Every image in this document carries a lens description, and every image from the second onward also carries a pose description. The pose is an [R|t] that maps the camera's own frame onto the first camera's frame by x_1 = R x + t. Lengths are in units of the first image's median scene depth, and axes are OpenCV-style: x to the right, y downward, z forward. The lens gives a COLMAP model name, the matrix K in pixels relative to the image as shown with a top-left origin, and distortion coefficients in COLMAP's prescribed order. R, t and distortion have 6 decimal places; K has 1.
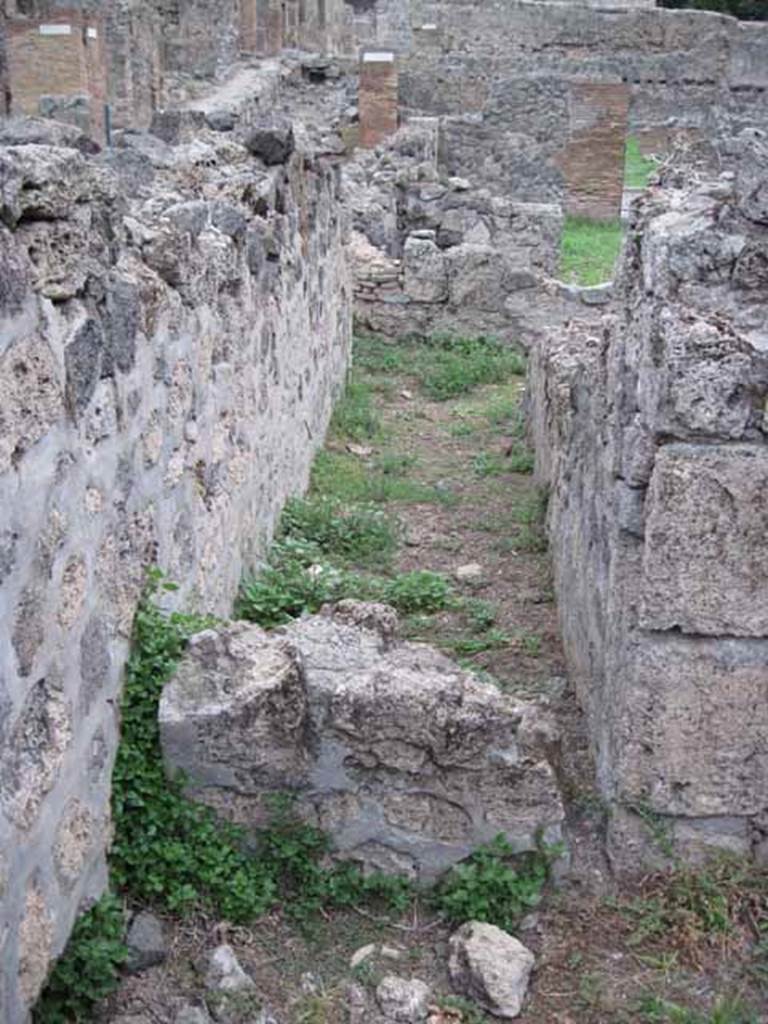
lens RADIAL K [[1087.5, 0, 406.7], [0, 1087.5, 508.5], [0, 0, 1]] dist [-0.151075, 0.119649]
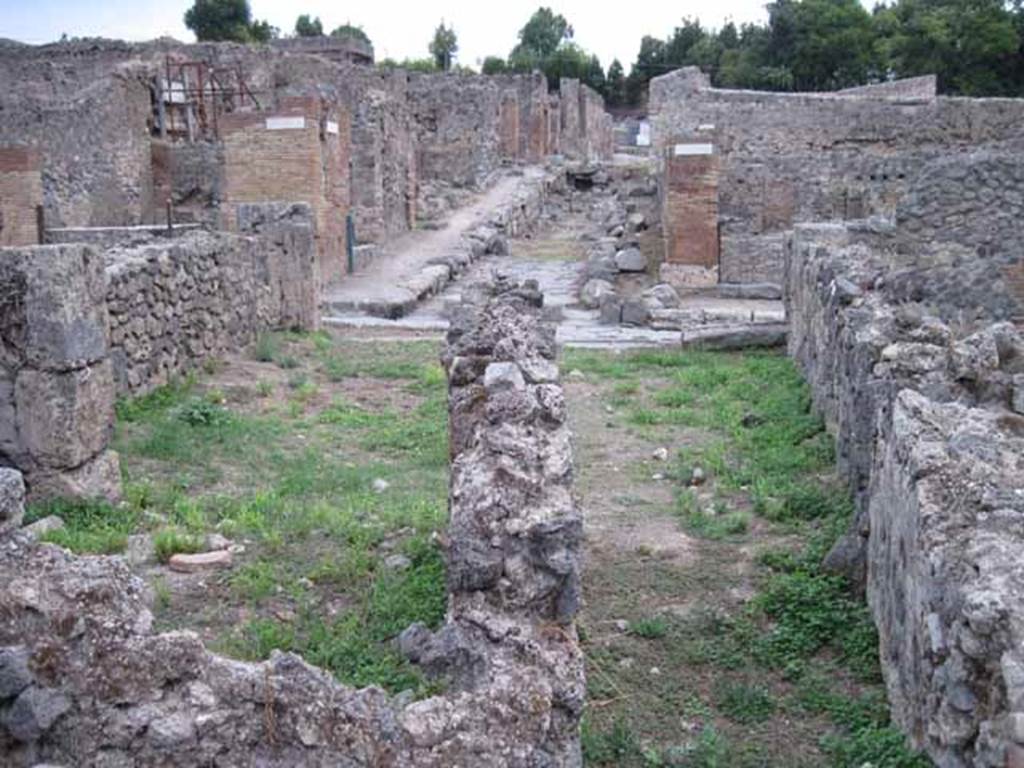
lens RADIAL K [[1087.5, 0, 512.0], [0, 1087.5, 384.0], [0, 0, 1]] dist [-0.151075, 0.119649]
pose [[0.991669, -0.010711, -0.128364, -0.032320], [-0.015794, 0.978907, -0.203693, -0.051371], [0.127838, 0.204024, 0.970583, 0.138125]]
